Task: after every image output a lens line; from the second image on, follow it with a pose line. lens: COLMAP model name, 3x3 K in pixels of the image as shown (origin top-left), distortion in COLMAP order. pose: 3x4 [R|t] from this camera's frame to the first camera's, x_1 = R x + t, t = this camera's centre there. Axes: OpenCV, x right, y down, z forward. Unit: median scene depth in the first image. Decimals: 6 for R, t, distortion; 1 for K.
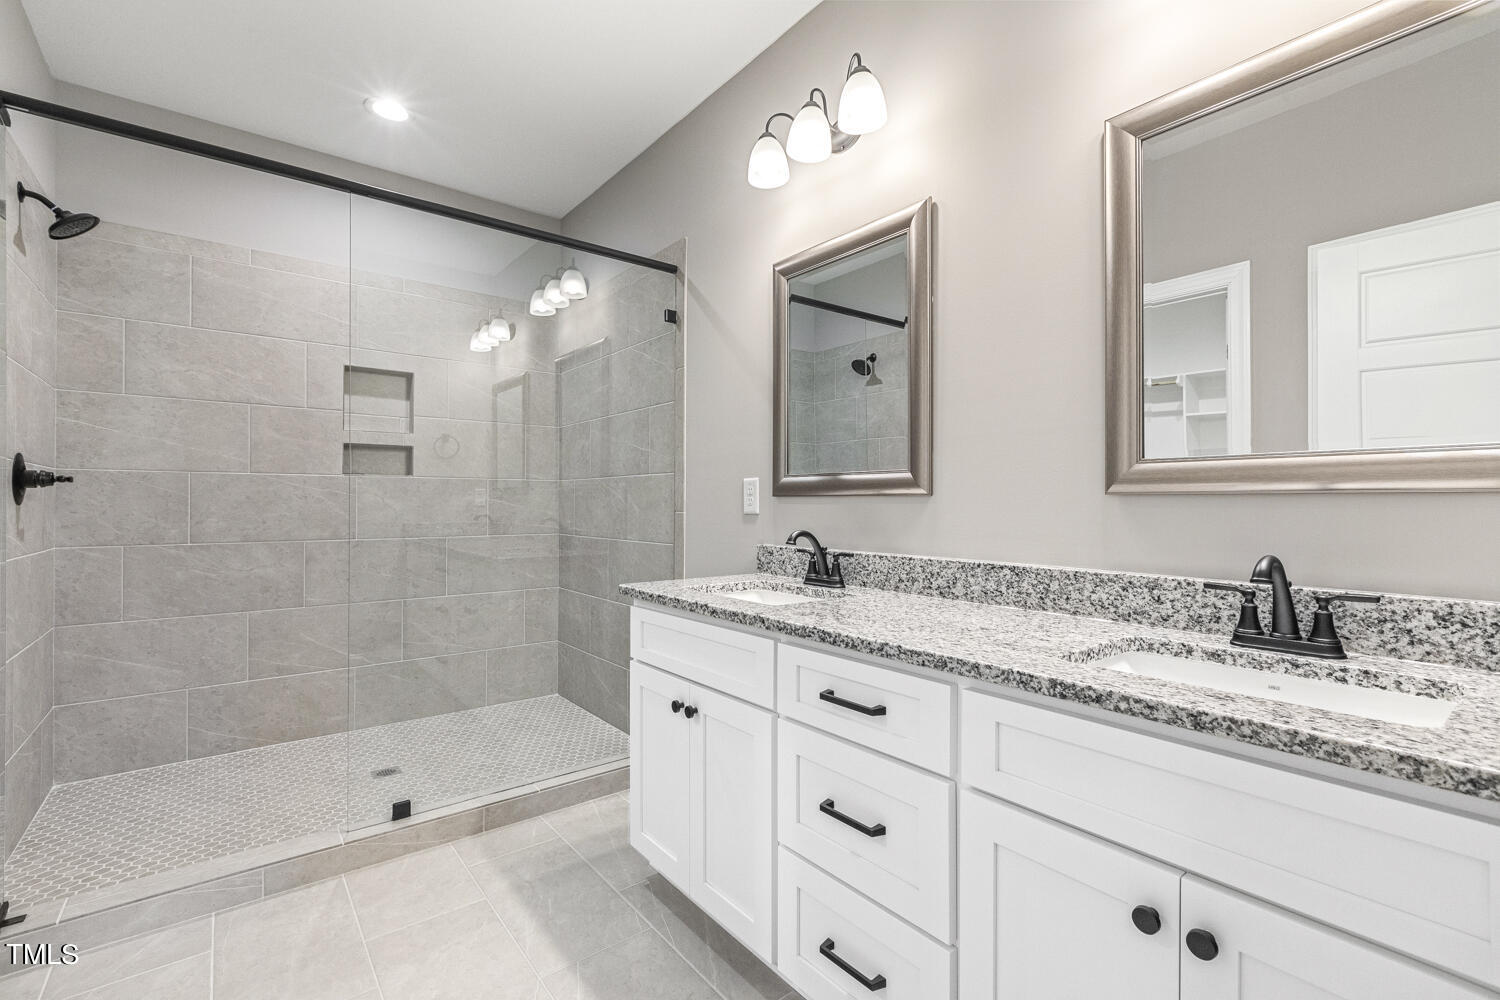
lens RADIAL K [[669.4, 0, 751.5], [0, 669.4, 509.7], [0, 0, 1]] dist [0.008941, -0.000056]
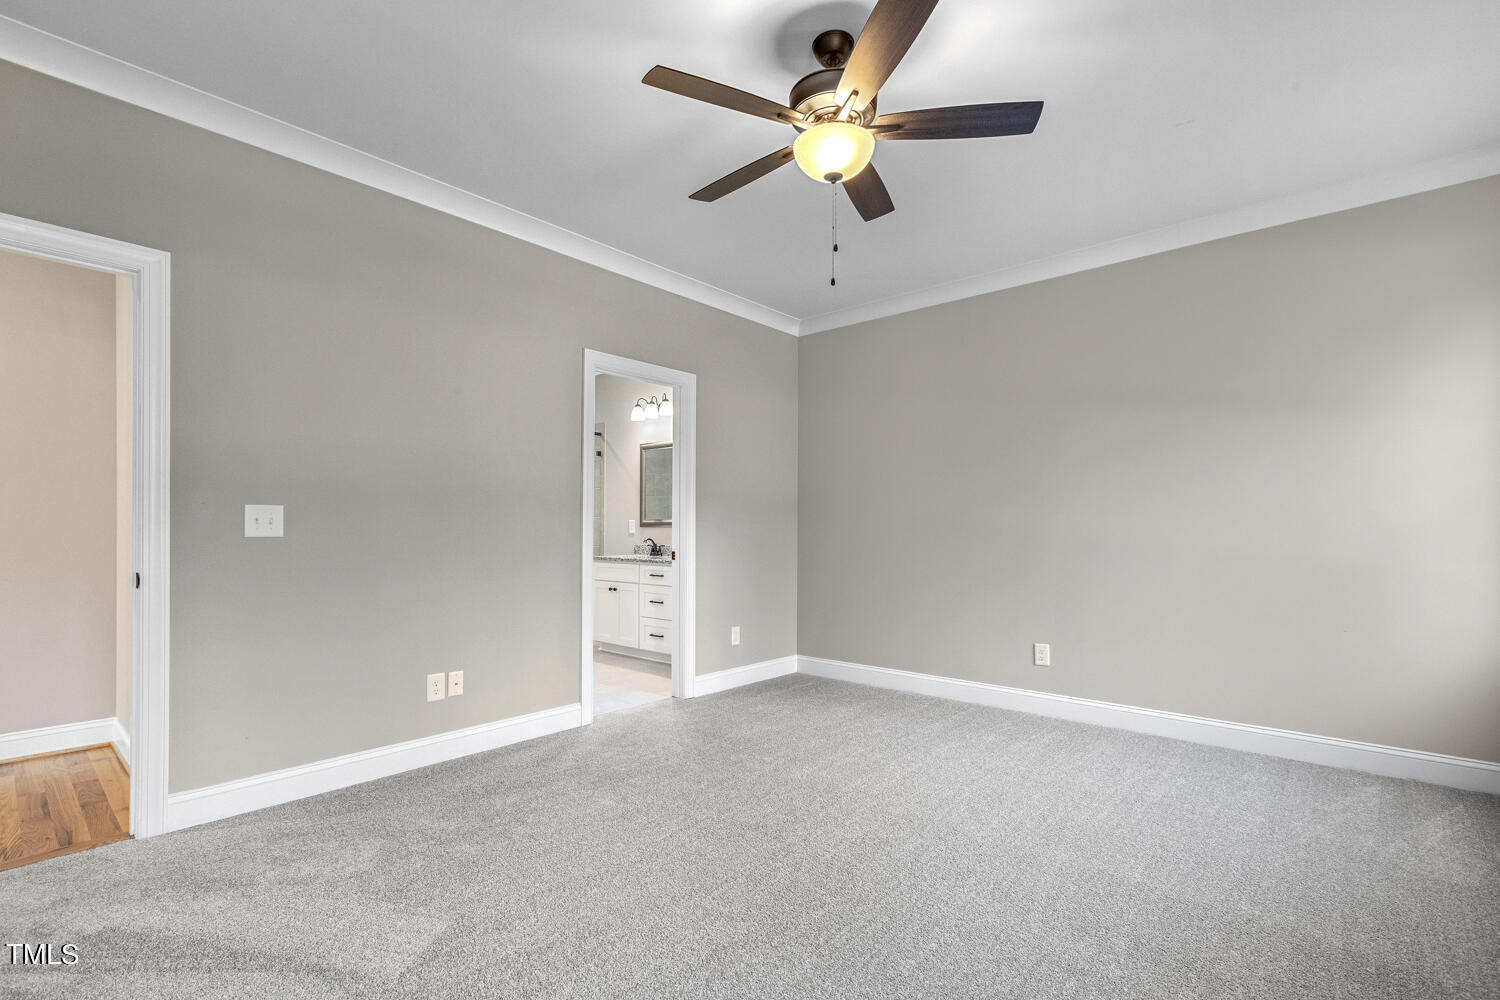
lens RADIAL K [[669.4, 0, 751.5], [0, 669.4, 509.7], [0, 0, 1]] dist [0.008941, -0.000056]
pose [[0.983246, 0.002054, 0.182270, -0.020427], [0.003813, 0.999486, -0.031828, -0.001364], [-0.182242, 0.031990, 0.982733, -1.922703]]
